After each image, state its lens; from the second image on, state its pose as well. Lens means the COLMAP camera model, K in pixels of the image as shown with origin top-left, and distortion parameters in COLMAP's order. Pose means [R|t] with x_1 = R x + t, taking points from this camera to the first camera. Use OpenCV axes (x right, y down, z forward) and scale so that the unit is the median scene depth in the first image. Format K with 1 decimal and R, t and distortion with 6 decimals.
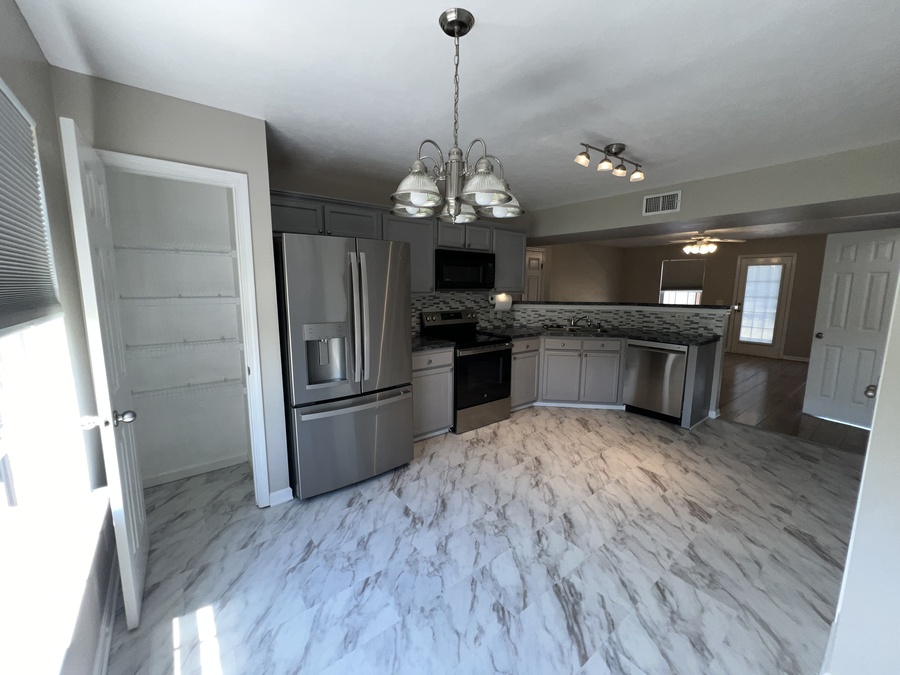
lens RADIAL K [[363.1, 0, 446.5], [0, 363.1, 333.5], [0, 0, 1]] dist [-0.000726, 0.000008]
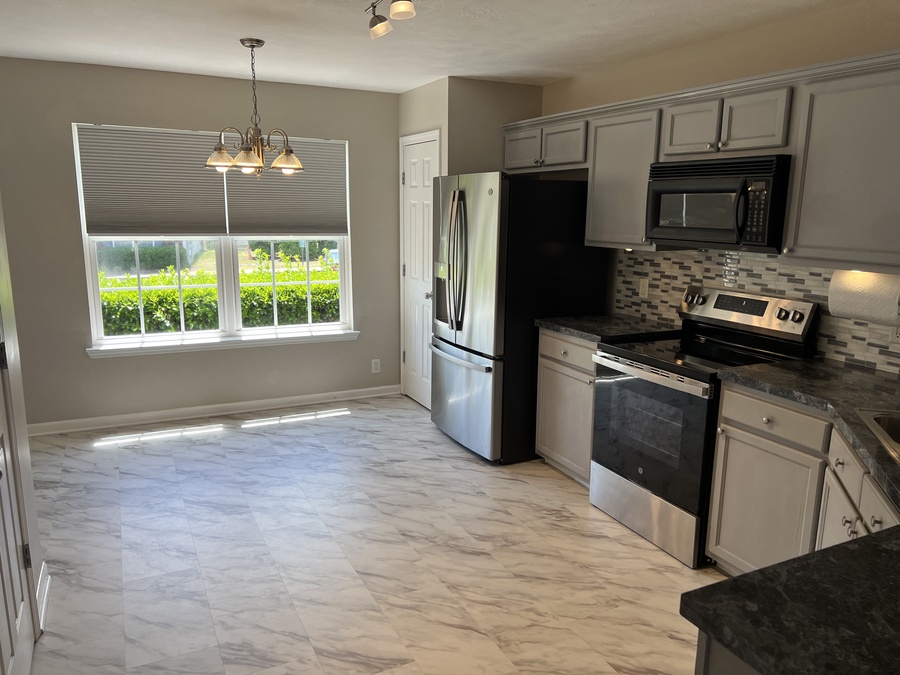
lens RADIAL K [[674.9, 0, 454.3], [0, 674.9, 334.5], [0, 0, 1]] dist [0.100709, -0.139924]
pose [[-0.200599, 0.176044, -0.963726, 1.507828], [-0.146262, 0.967315, 0.207144, -0.227003], [0.968694, 0.182509, -0.168294, 1.362036]]
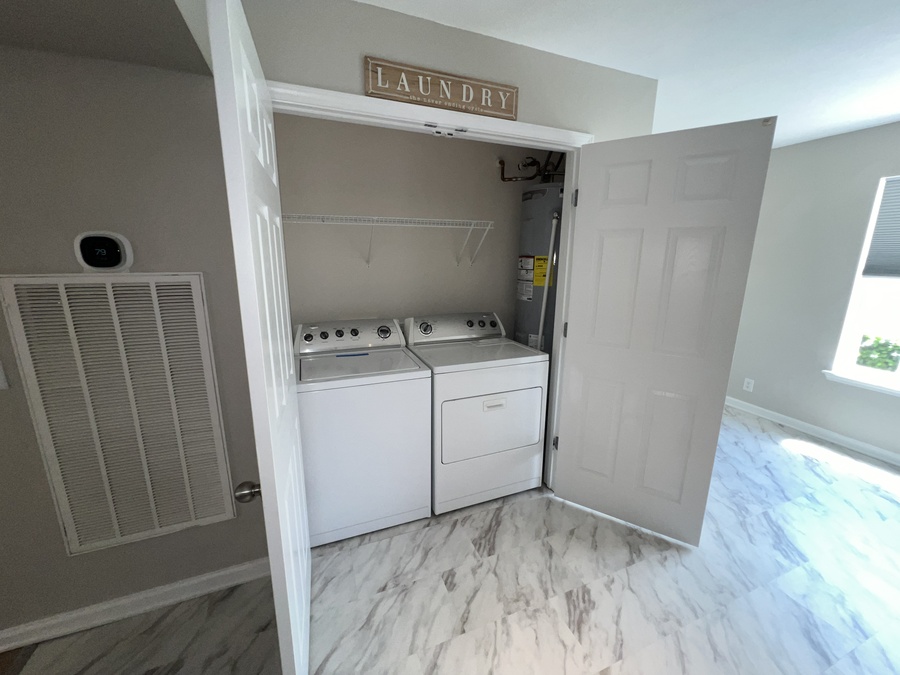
lens RADIAL K [[363.1, 0, 446.5], [0, 363.1, 333.5], [0, 0, 1]] dist [-0.000726, 0.000008]
pose [[-0.960259, -0.072226, 0.269605, 0.769285], [0.024564, 0.940322, 0.339397, -0.203330], [-0.278029, 0.332532, -0.901179, 1.469801]]
